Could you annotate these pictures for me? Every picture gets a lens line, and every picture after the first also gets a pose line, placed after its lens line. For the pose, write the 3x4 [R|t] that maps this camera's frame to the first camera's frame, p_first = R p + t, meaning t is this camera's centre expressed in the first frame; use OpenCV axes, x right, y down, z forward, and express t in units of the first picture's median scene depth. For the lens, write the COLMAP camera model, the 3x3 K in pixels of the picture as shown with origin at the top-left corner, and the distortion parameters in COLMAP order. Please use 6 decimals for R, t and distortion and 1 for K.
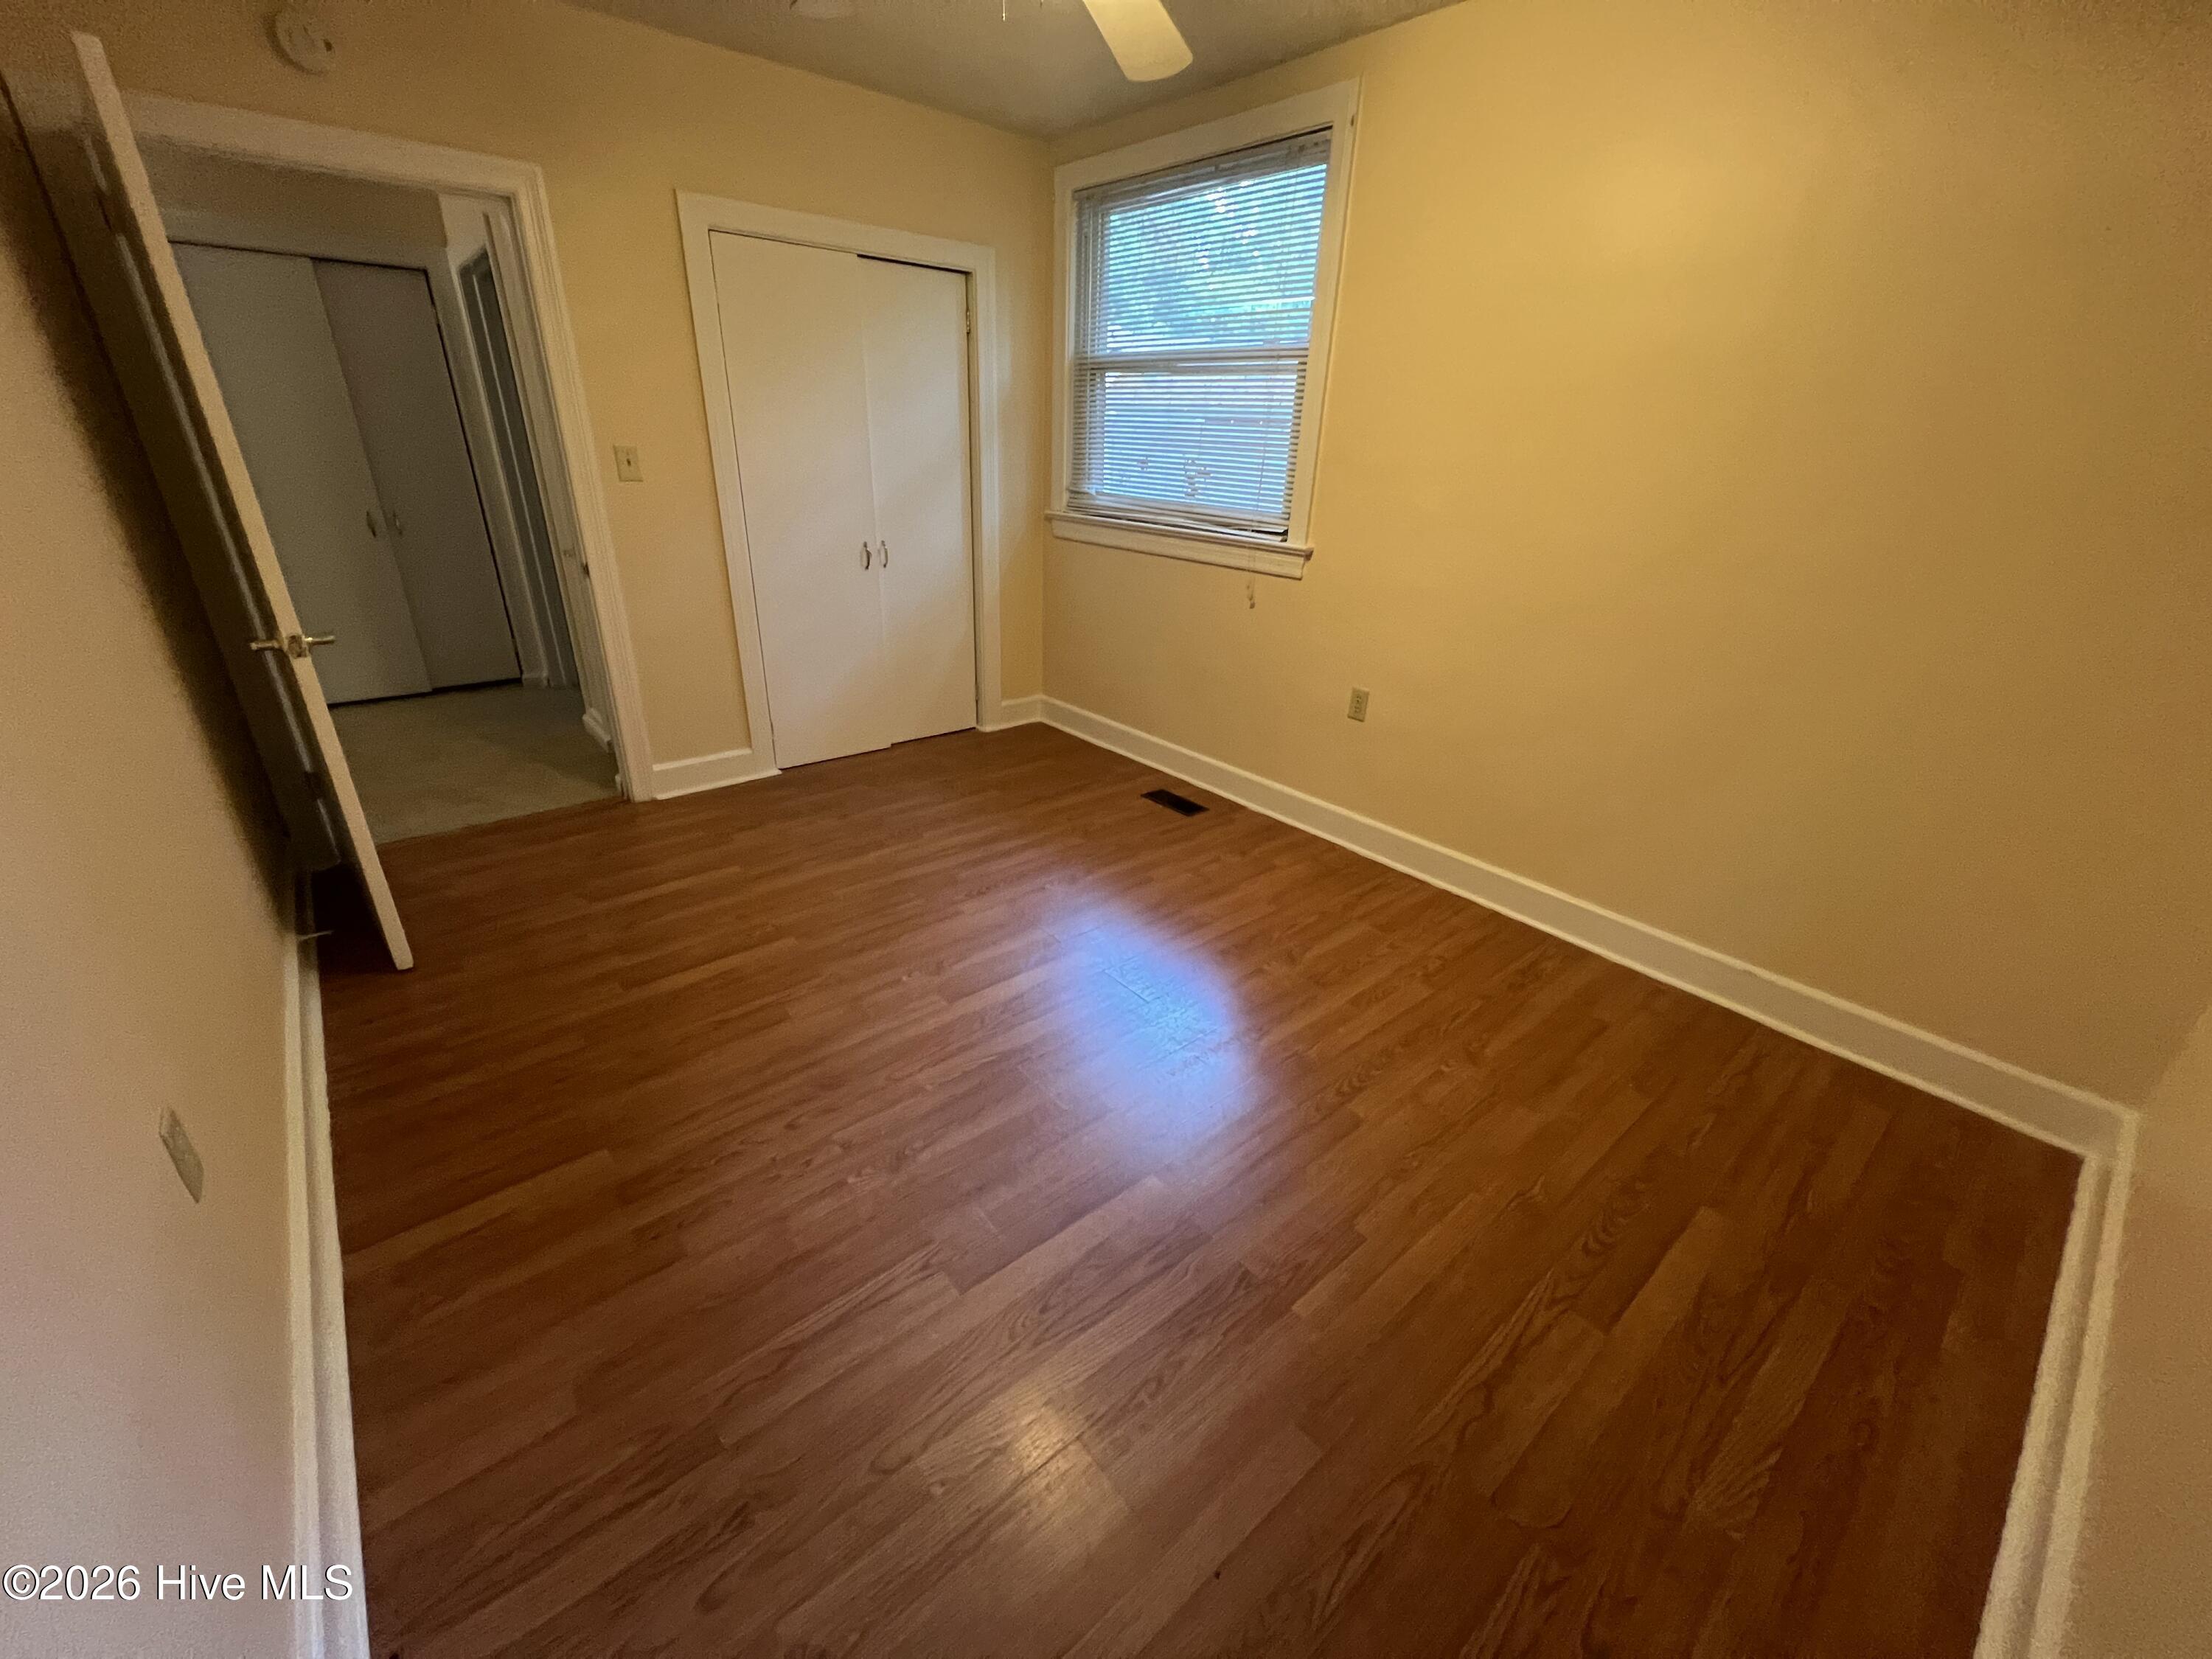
lens RADIAL K [[888.9, 0, 1107.3], [0, 888.9, 829.6], [0, 0, 1]] dist [-0.002501, 0.000194]
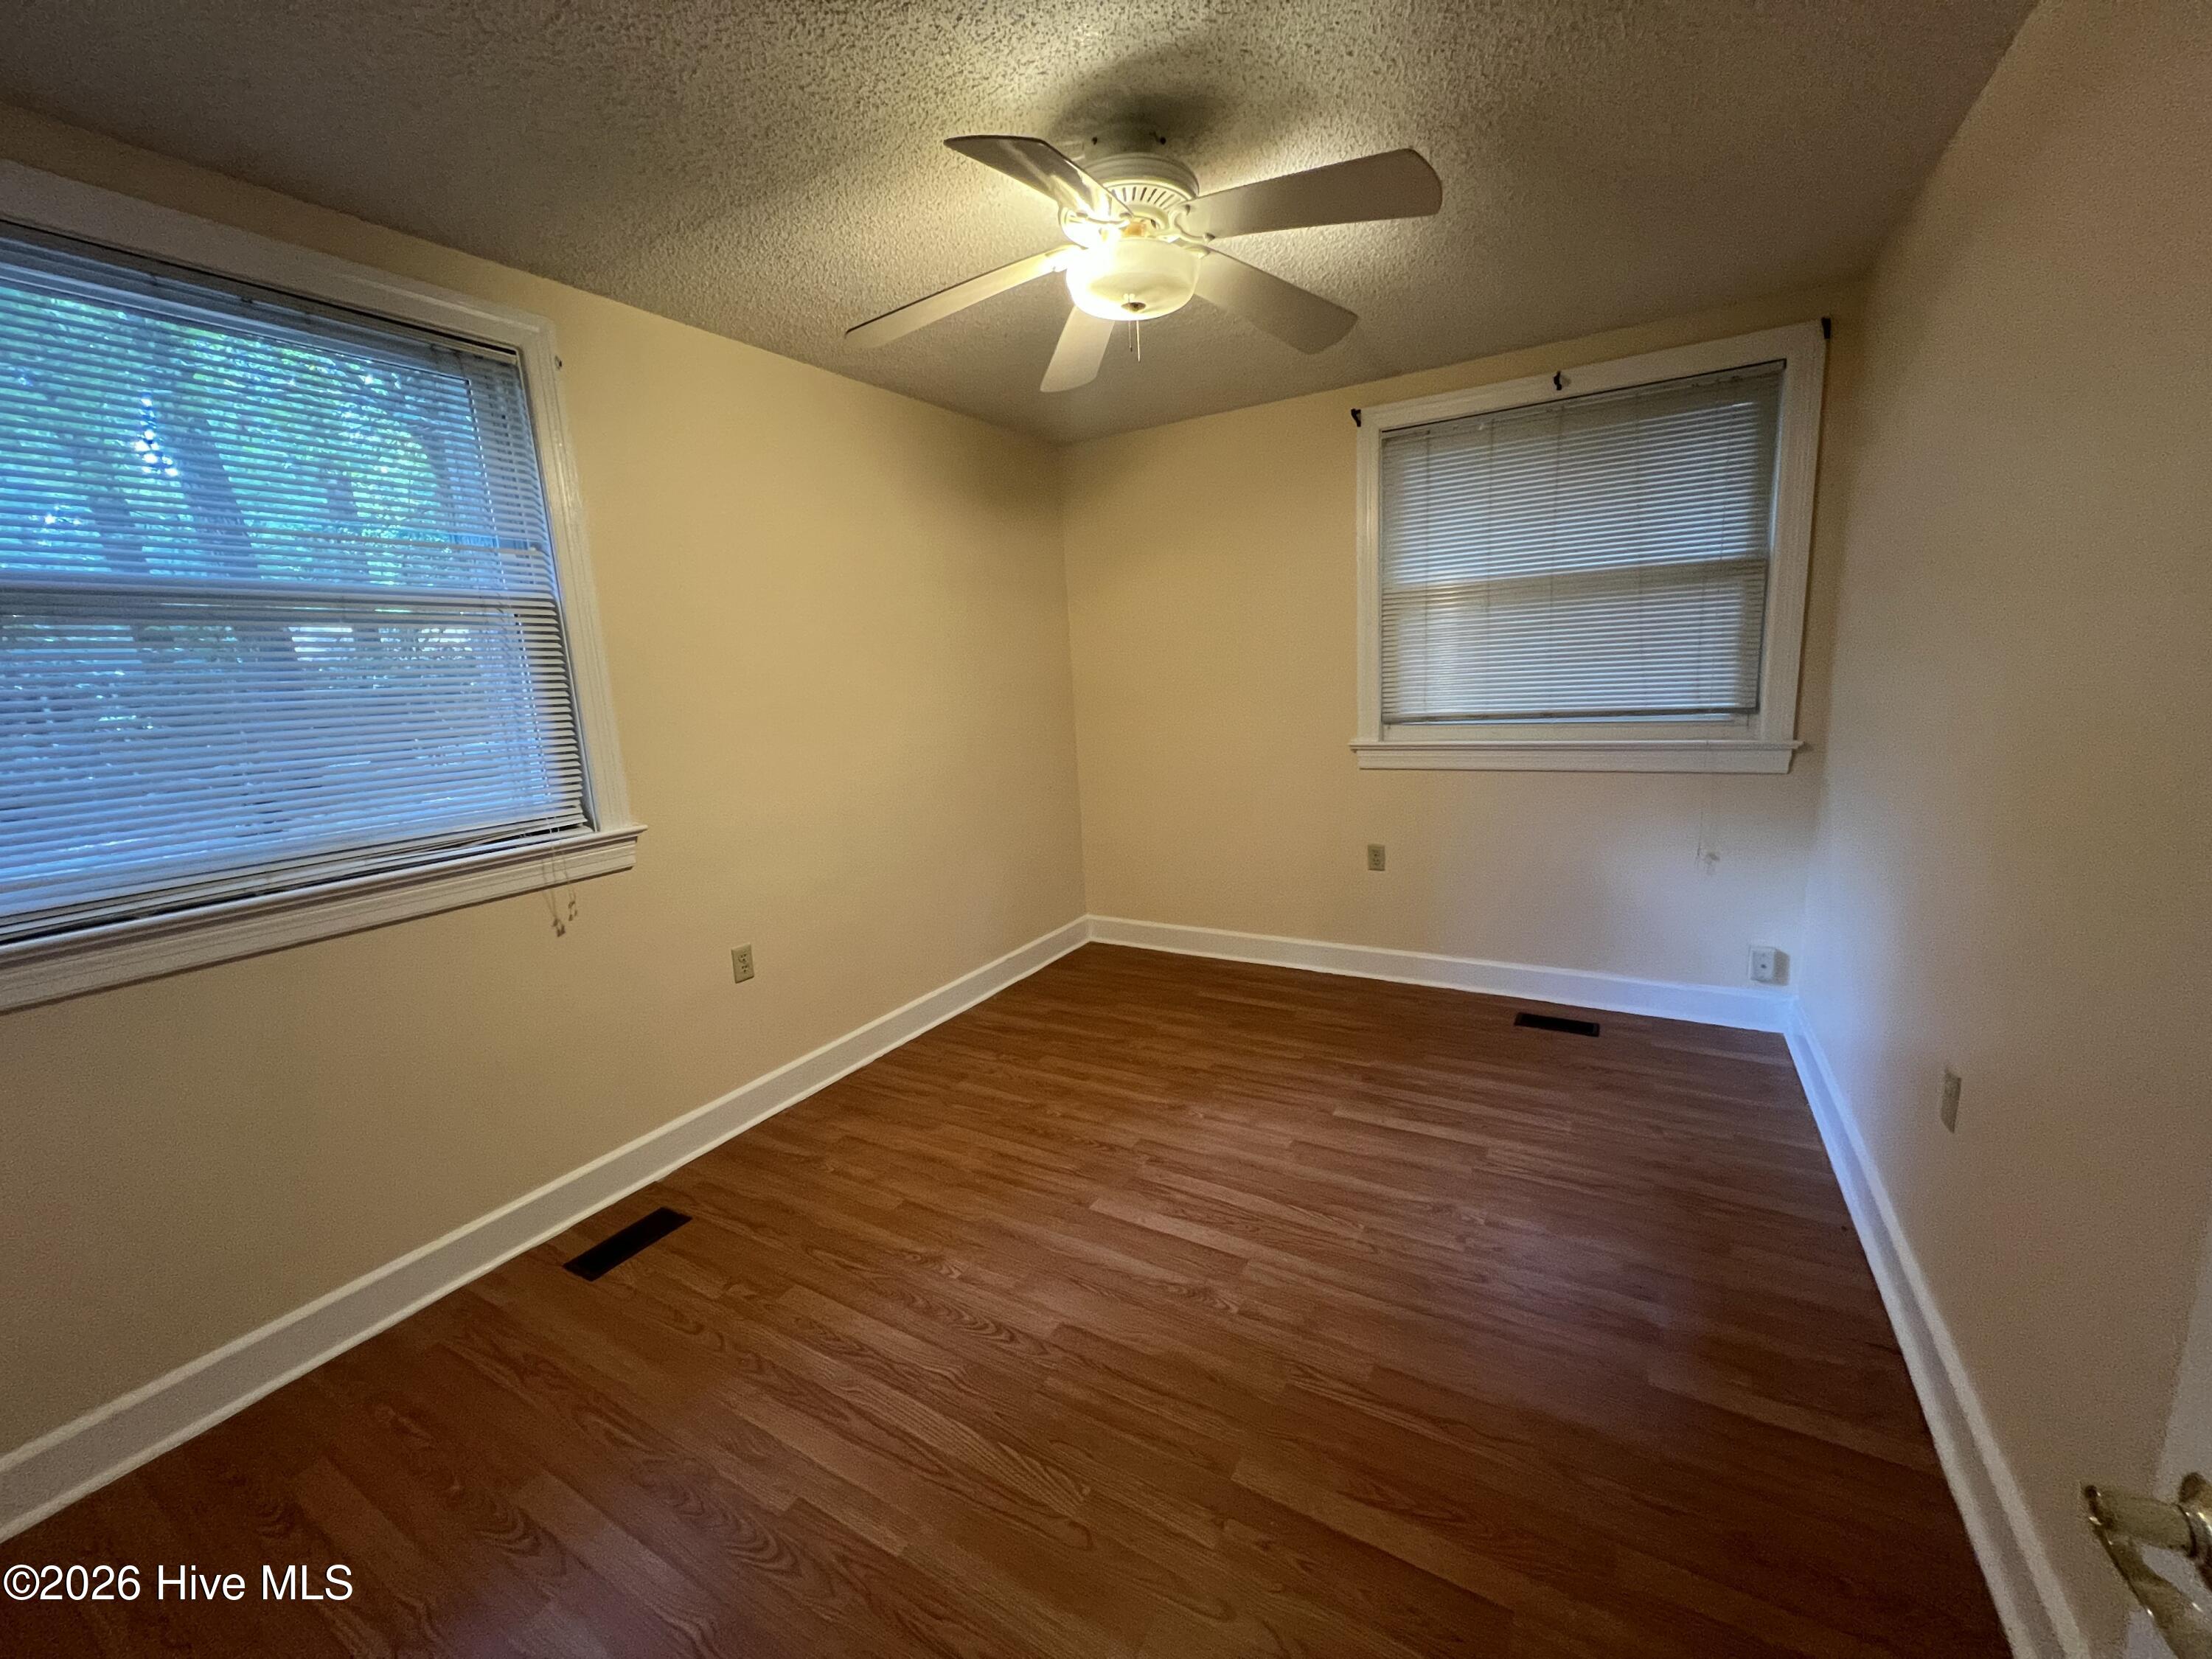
lens RADIAL K [[888.9, 0, 1105.2], [0, 888.9, 827.9], [0, 0, 1]] dist [-0.002501, 0.000194]
pose [[-0.329664, -0.186912, 0.925411, -0.743501], [0.423022, 0.847059, 0.321782, -0.446876], [-0.844023, 0.497549, -0.200177, 0.905684]]
